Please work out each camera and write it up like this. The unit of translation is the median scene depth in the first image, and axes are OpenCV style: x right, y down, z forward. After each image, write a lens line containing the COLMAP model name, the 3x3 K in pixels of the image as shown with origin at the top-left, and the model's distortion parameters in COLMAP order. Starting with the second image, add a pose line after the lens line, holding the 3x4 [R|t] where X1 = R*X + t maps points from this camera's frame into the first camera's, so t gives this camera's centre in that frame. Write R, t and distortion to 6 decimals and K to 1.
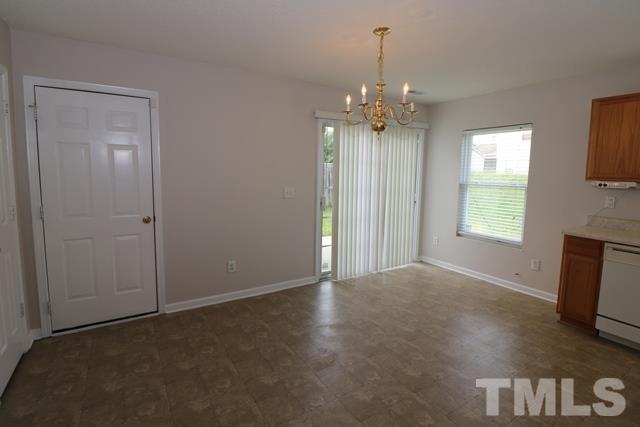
lens RADIAL K [[313.2, 0, 316.7], [0, 313.2, 202.5], [0, 0, 1]] dist [-0.003186, -0.008628]
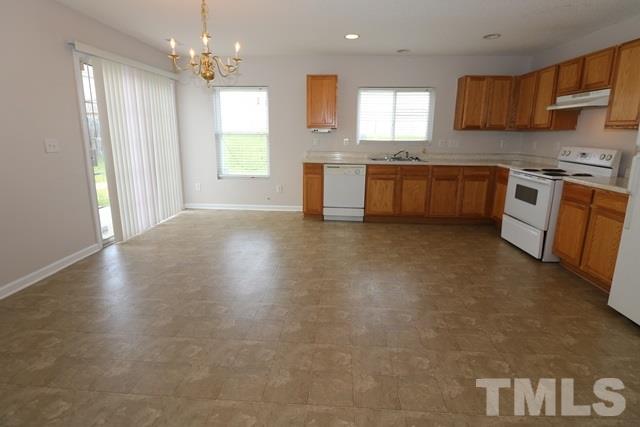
lens RADIAL K [[313.2, 0, 321.1], [0, 313.2, 199.4], [0, 0, 1]] dist [-0.003186, -0.008628]
pose [[0.578213, -0.176180, 0.796637, -0.328433], [0.079368, 0.983922, 0.159992, 0.029502], [-0.812016, -0.029282, 0.582900, 0.002246]]
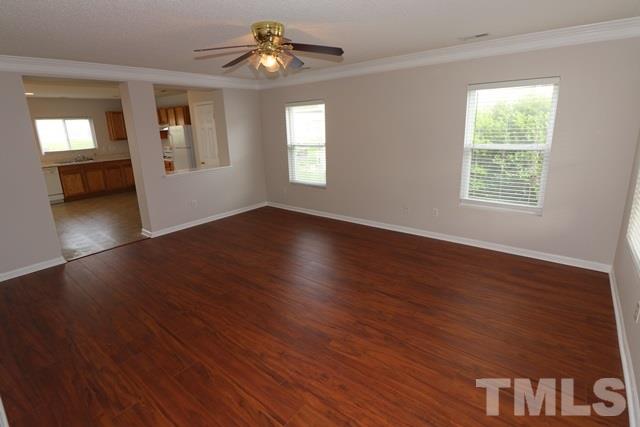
lens RADIAL K [[313.2, 0, 319.1], [0, 313.2, 200.0], [0, 0, 1]] dist [-0.003186, -0.008628]
pose [[-0.326299, -0.228079, 0.917338, -1.553409], [0.120403, 0.952521, 0.279654, -0.040738], [-0.937567, 0.201701, -0.283346, -0.356797]]
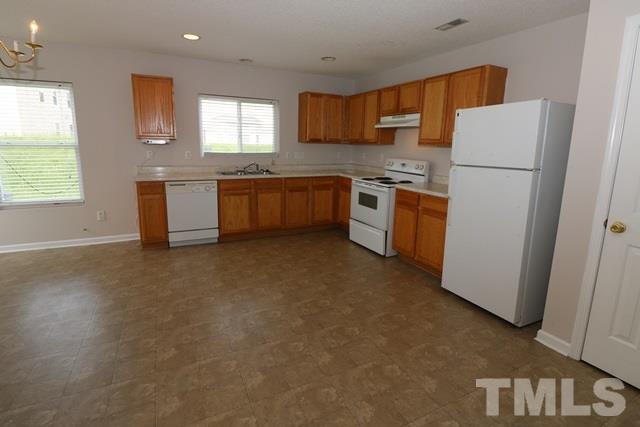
lens RADIAL K [[313.2, 0, 319.3], [0, 313.2, 200.9], [0, 0, 1]] dist [-0.003186, -0.008628]
pose [[0.091649, -0.194607, 0.976590, -0.295047], [0.078918, 0.979053, 0.187691, -0.000245], [-0.992659, 0.059868, 0.105087, 0.097657]]
